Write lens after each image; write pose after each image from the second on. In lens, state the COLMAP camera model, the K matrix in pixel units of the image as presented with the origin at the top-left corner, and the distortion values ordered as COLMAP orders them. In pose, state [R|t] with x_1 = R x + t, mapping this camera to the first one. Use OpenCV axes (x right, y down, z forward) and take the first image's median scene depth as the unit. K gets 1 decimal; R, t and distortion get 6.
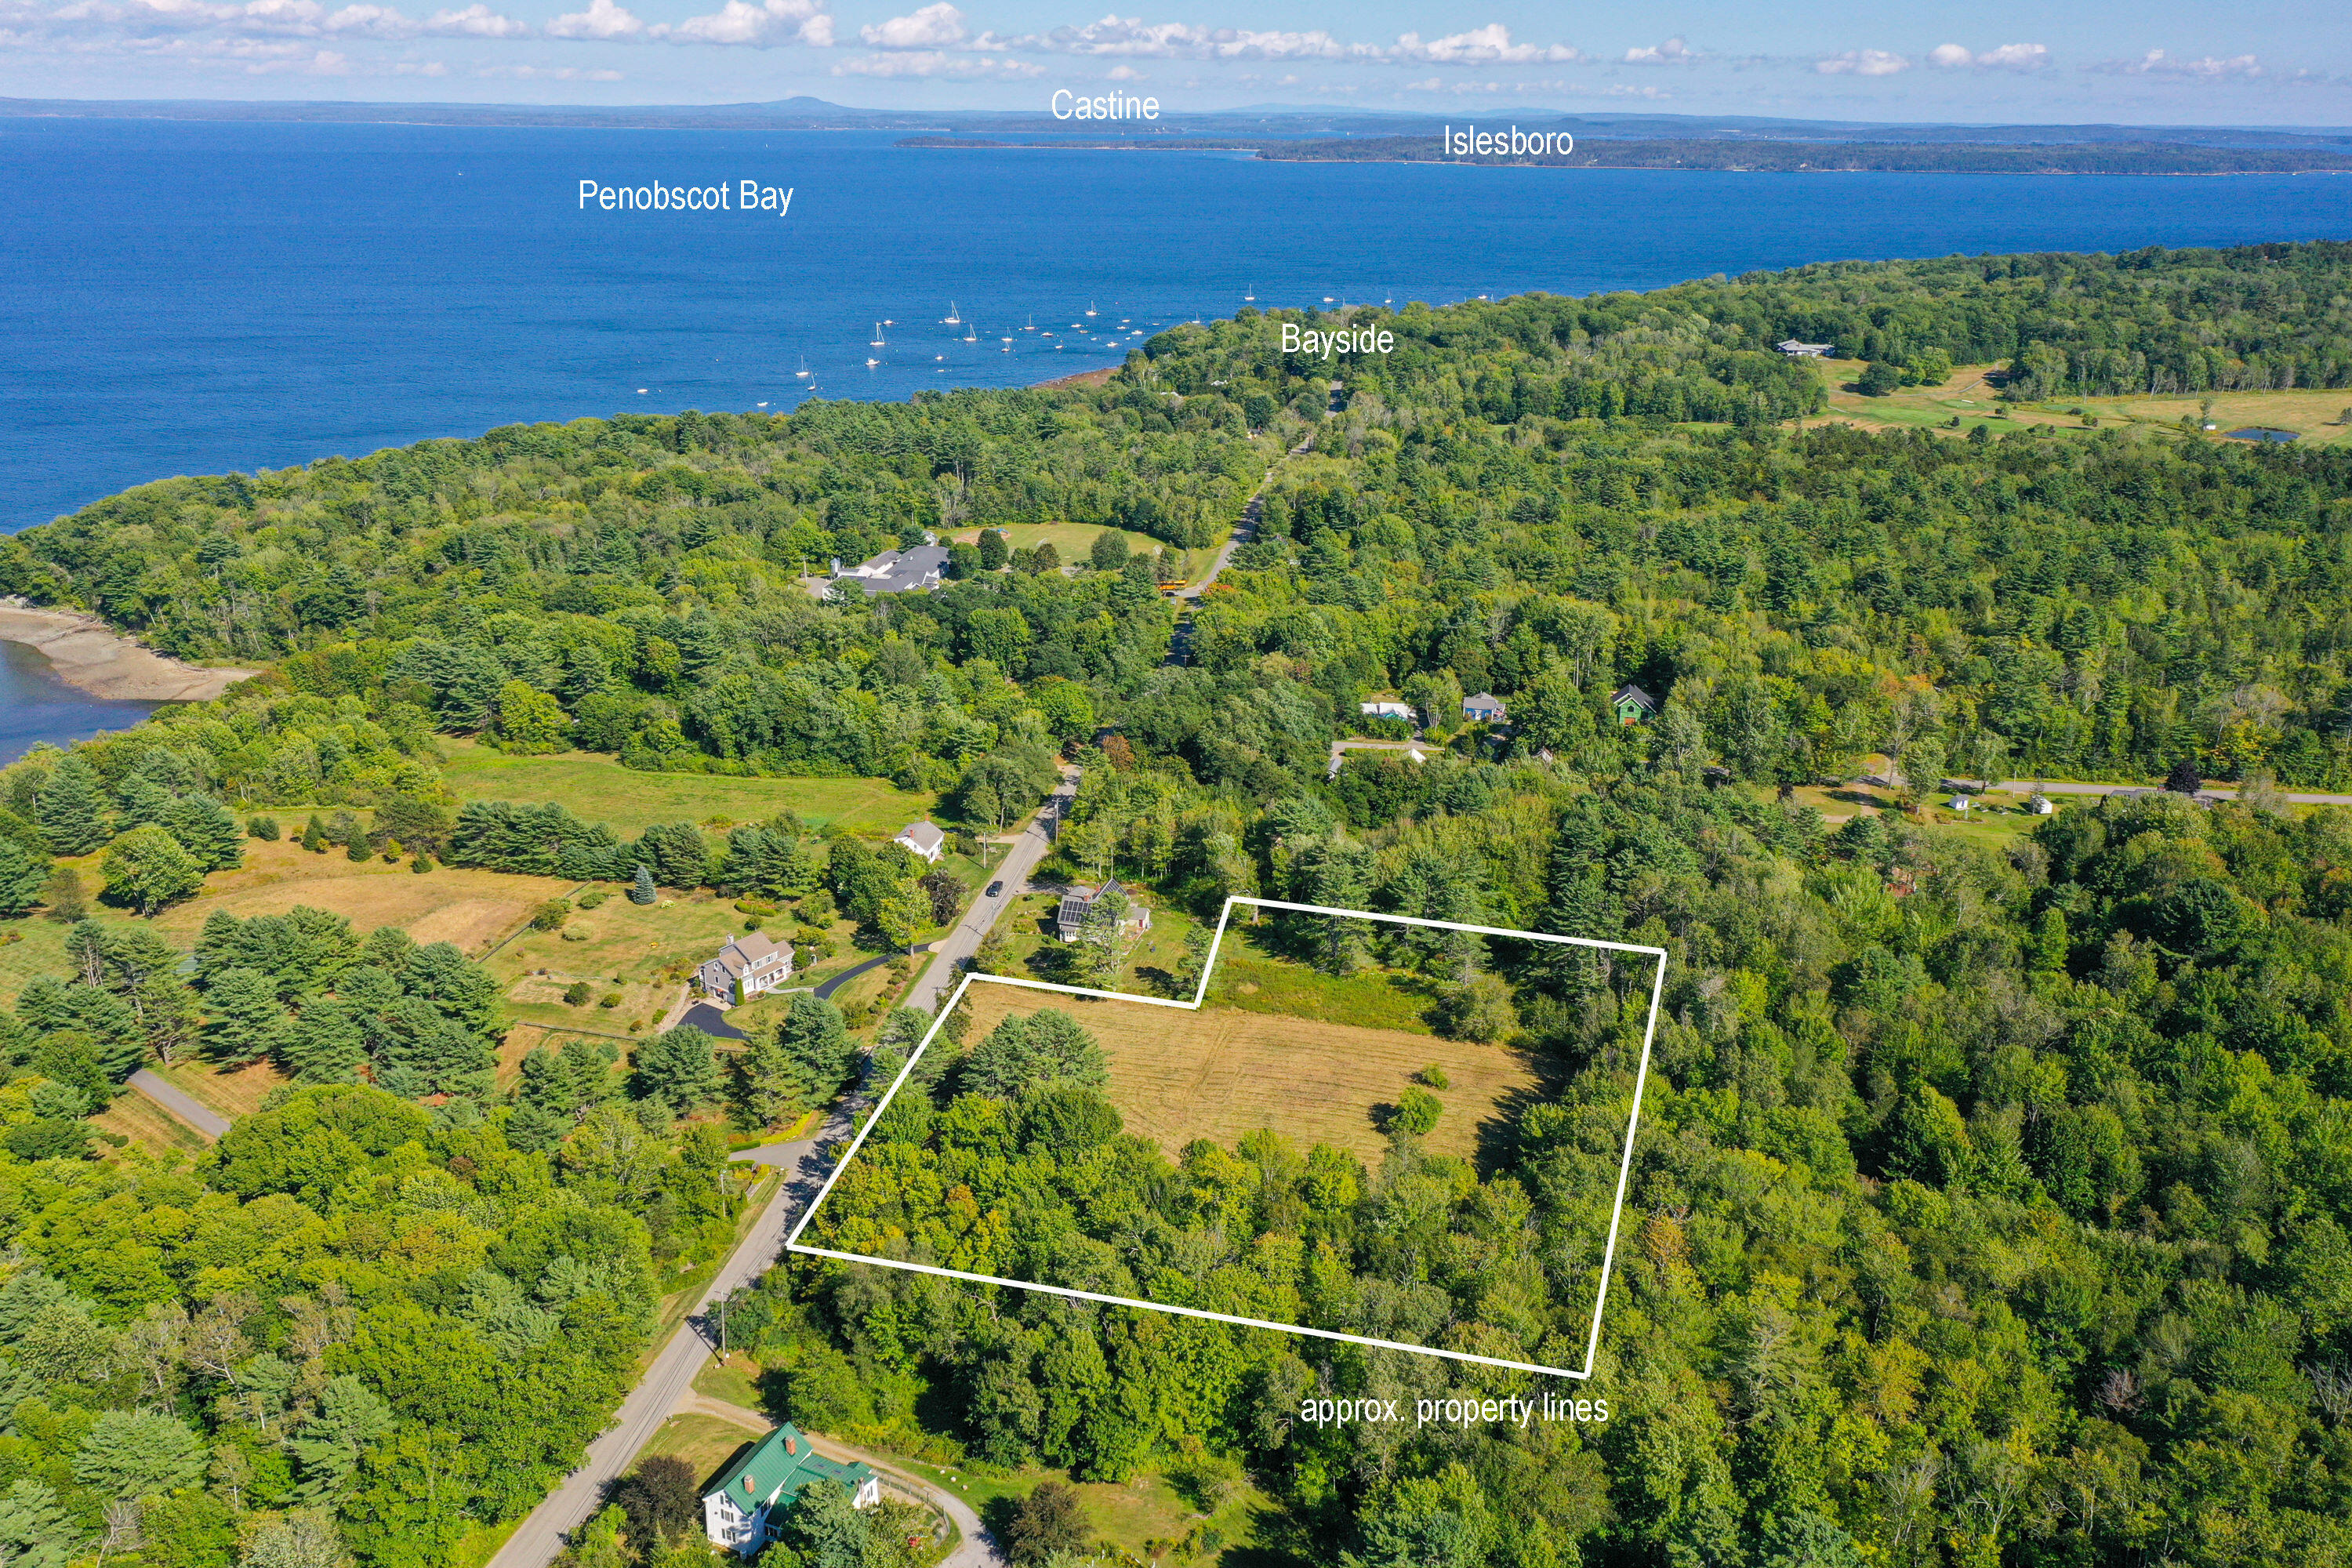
lens RADIAL K [[1833.6, 0, 1178.3], [0, 1833.6, 804.0], [0, 0, 1]] dist [-0.001344, 0.003106]
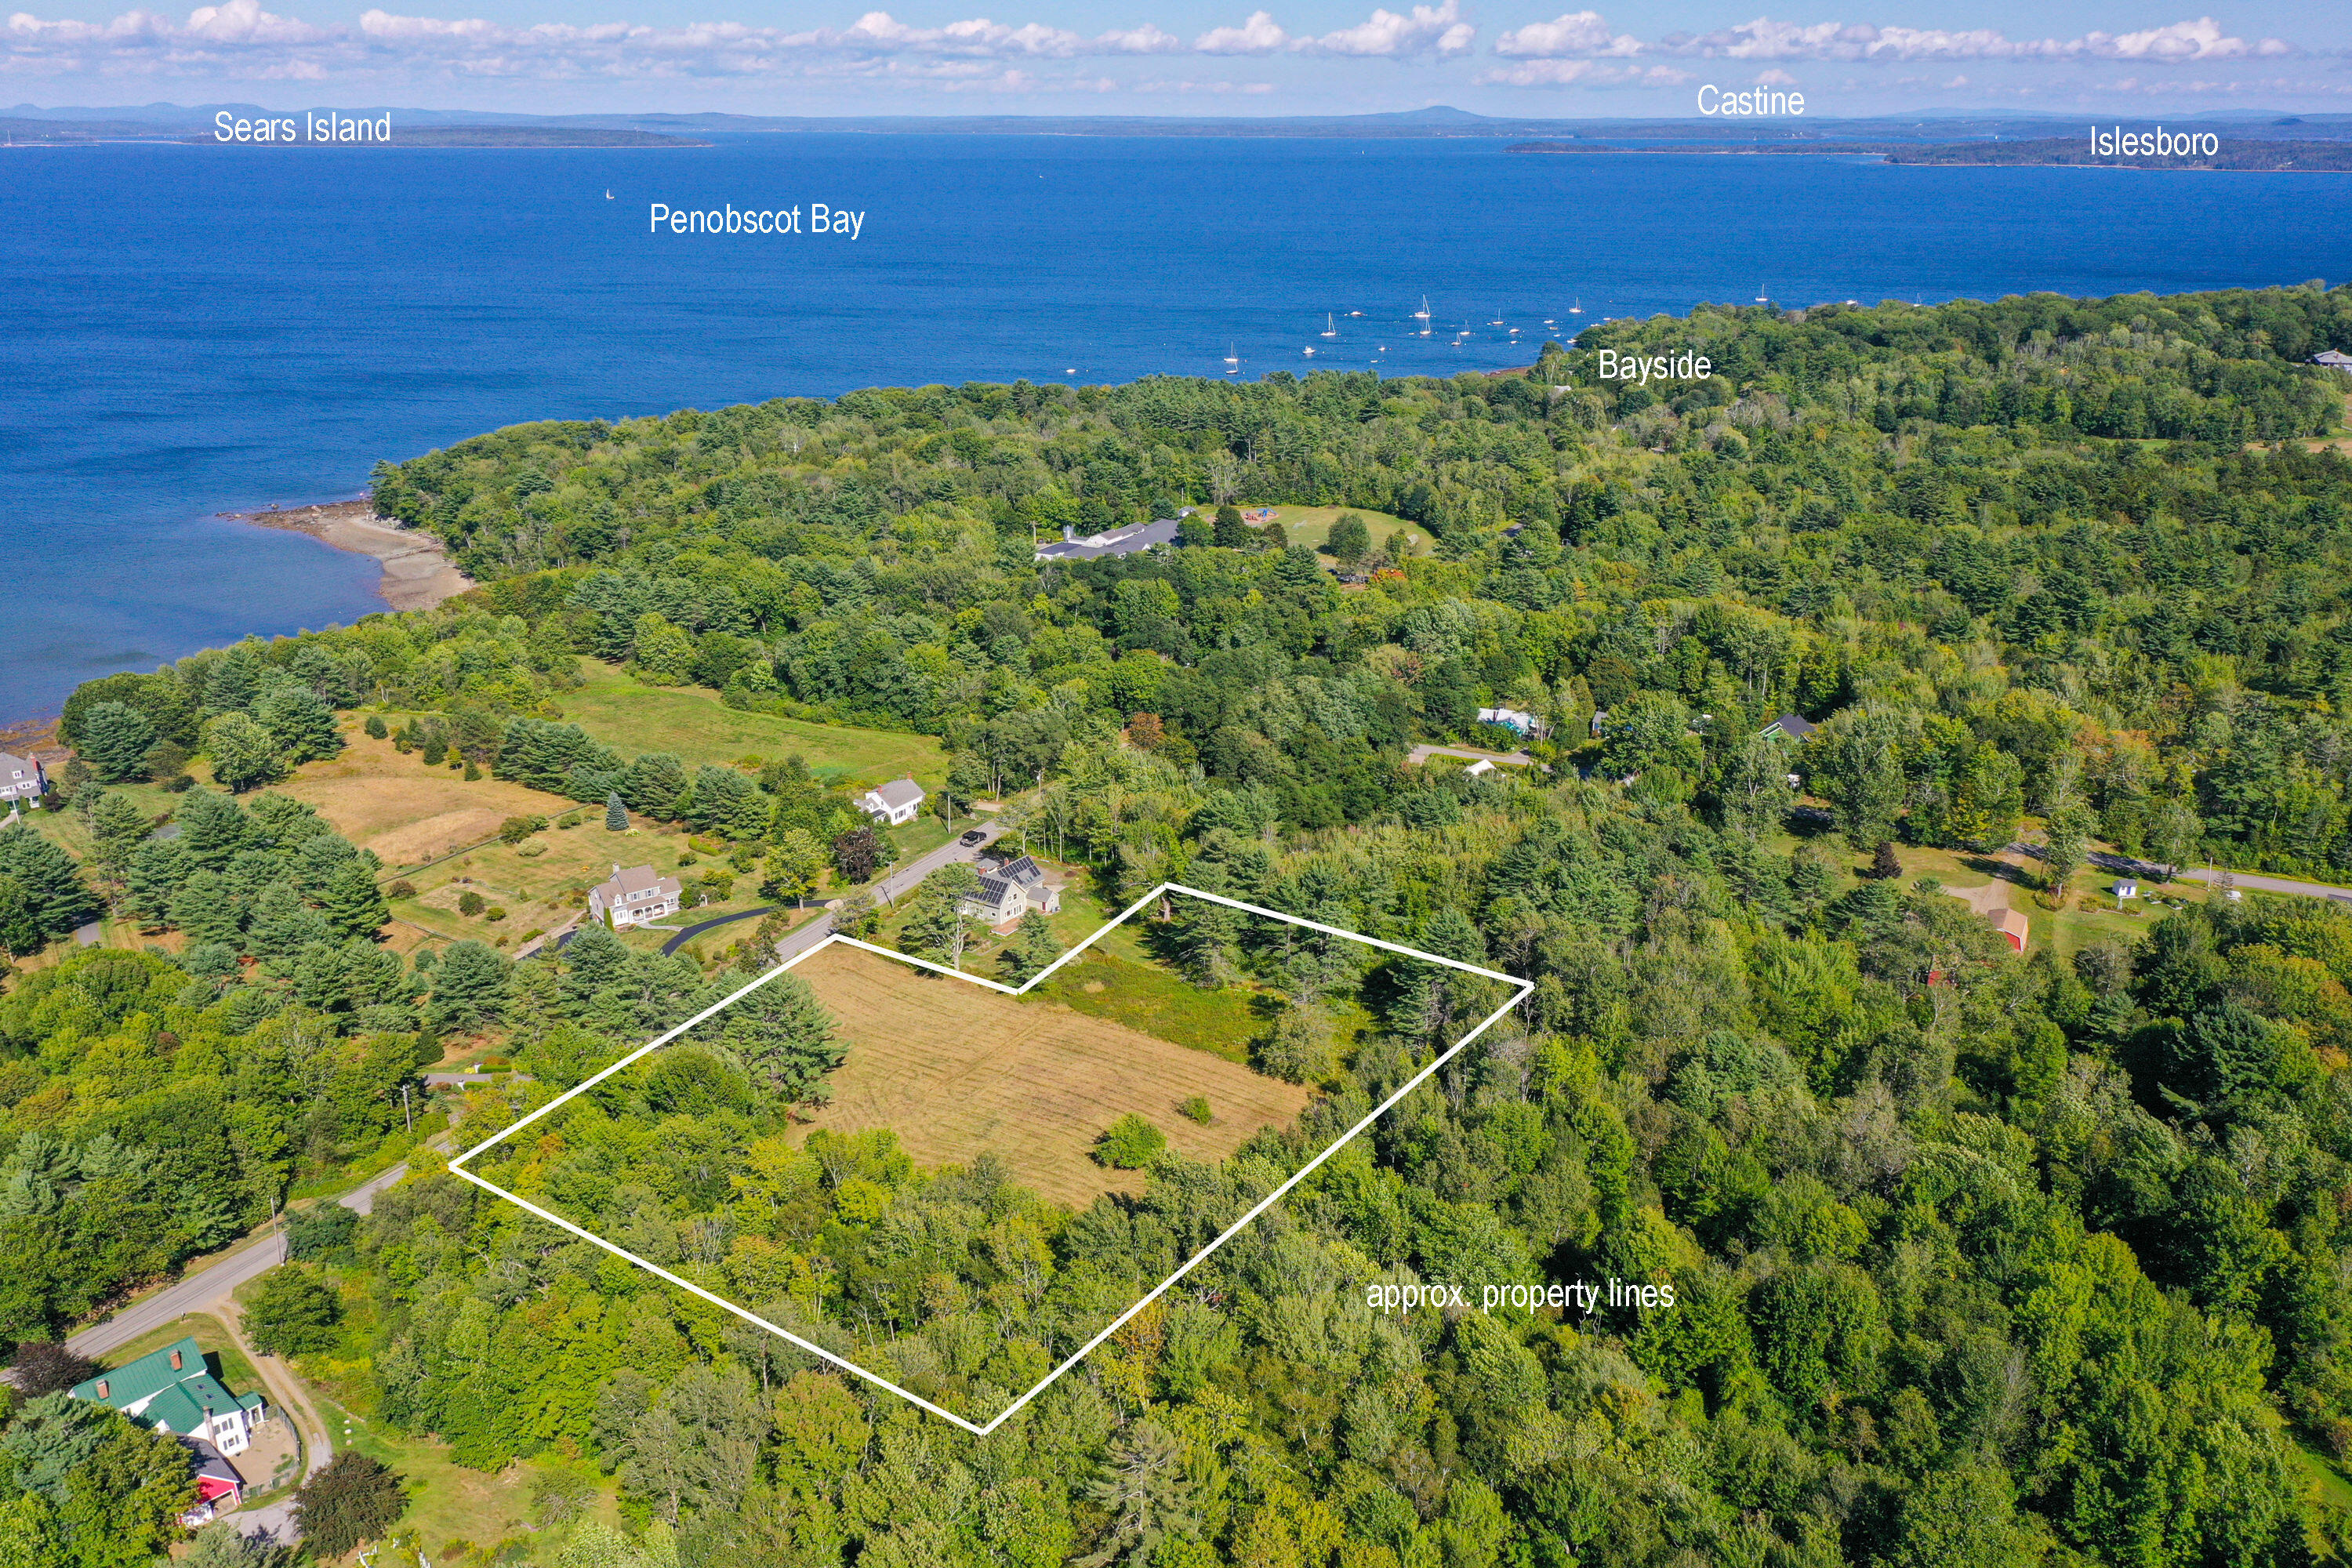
lens RADIAL K [[1833.6, 0, 1186.5], [0, 1833.6, 779.3], [0, 0, 1]] dist [-0.001344, 0.003106]
pose [[0.948121, 0.099004, -0.302100, 0.169579], [-0.104028, 0.994574, -0.000545, -0.003113], [0.300406, 0.031944, 0.953276, 0.068825]]
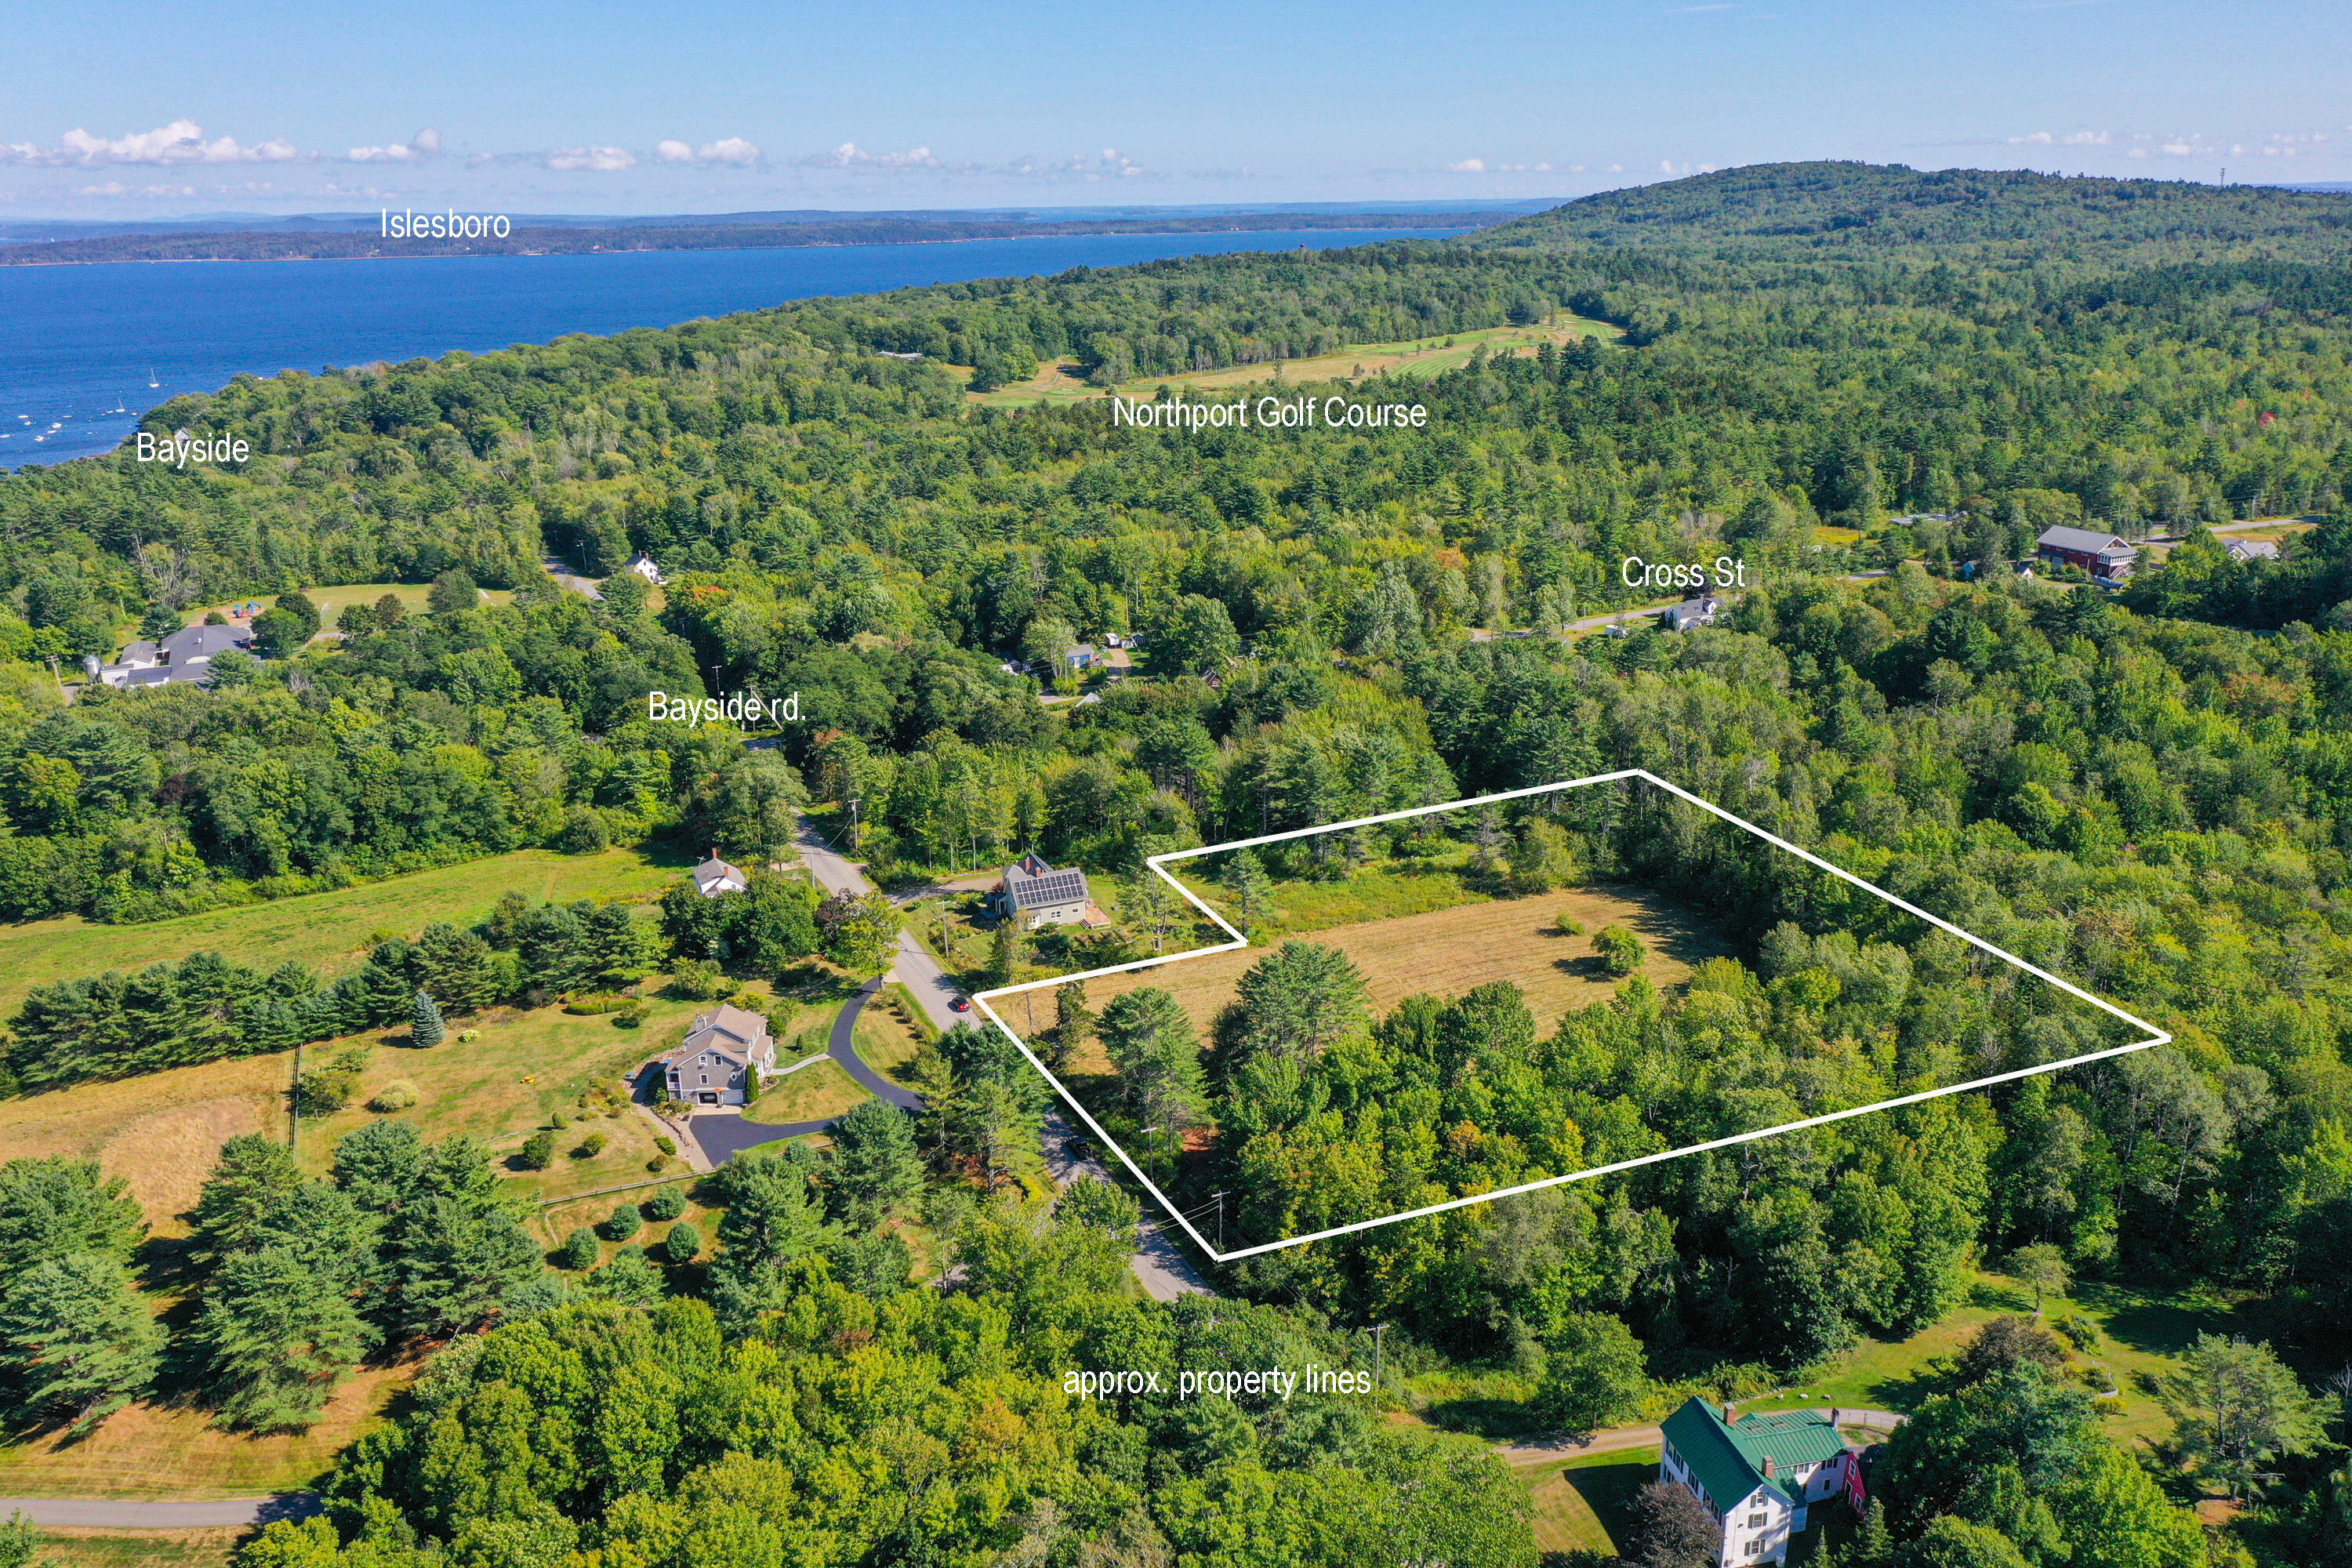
lens RADIAL K [[1833.6, 0, 1191.8], [0, 1833.6, 783.7], [0, 0, 1]] dist [-0.001344, 0.003106]
pose [[0.800007, -0.202477, 0.564793, -0.235058], [0.235138, 0.971841, 0.015339, 0.008238], [-0.551995, 0.120533, 0.825090, 0.138829]]
